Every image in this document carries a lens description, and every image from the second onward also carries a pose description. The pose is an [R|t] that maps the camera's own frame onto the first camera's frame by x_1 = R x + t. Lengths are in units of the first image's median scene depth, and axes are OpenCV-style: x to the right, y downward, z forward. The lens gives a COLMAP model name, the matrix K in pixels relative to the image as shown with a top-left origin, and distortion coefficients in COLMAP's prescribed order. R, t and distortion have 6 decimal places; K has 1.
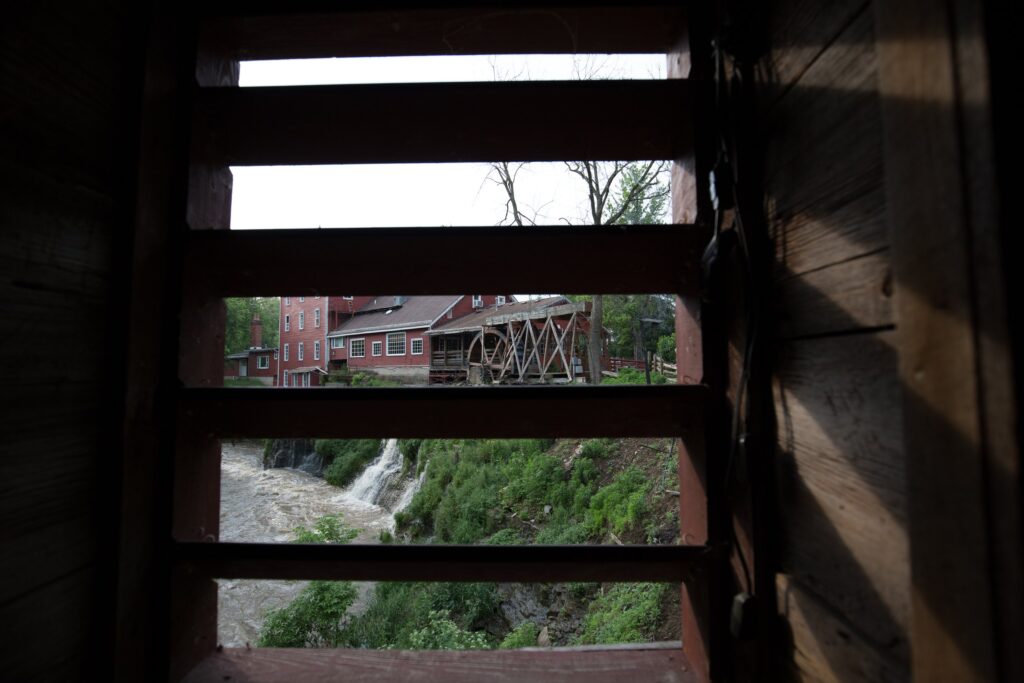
lens RADIAL K [[509.6, 0, 512.0], [0, 509.6, 341.5], [0, 0, 1]] dist [0.000870, 0.000020]
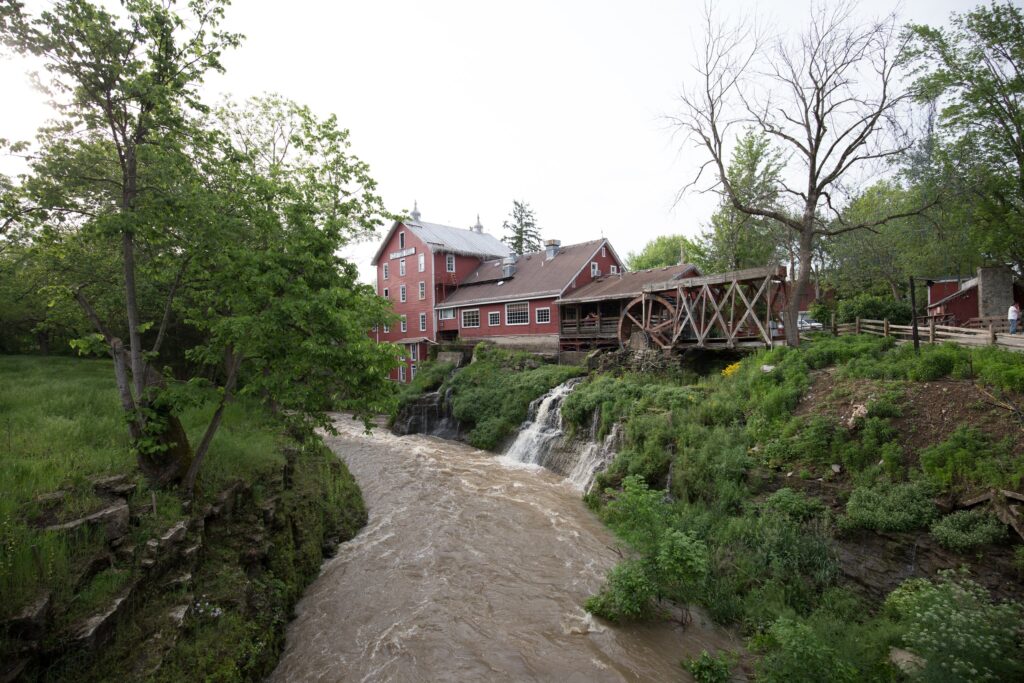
lens RADIAL K [[483.3, 0, 512.0], [0, 483.3, 341.5], [0, 0, 1]] dist [-0.024719, -0.000278]
pose [[0.999485, -0.011790, -0.029839, -0.222422], [0.013397, 0.998439, 0.054218, 0.008369], [0.029153, -0.054590, 0.998083, 0.023447]]
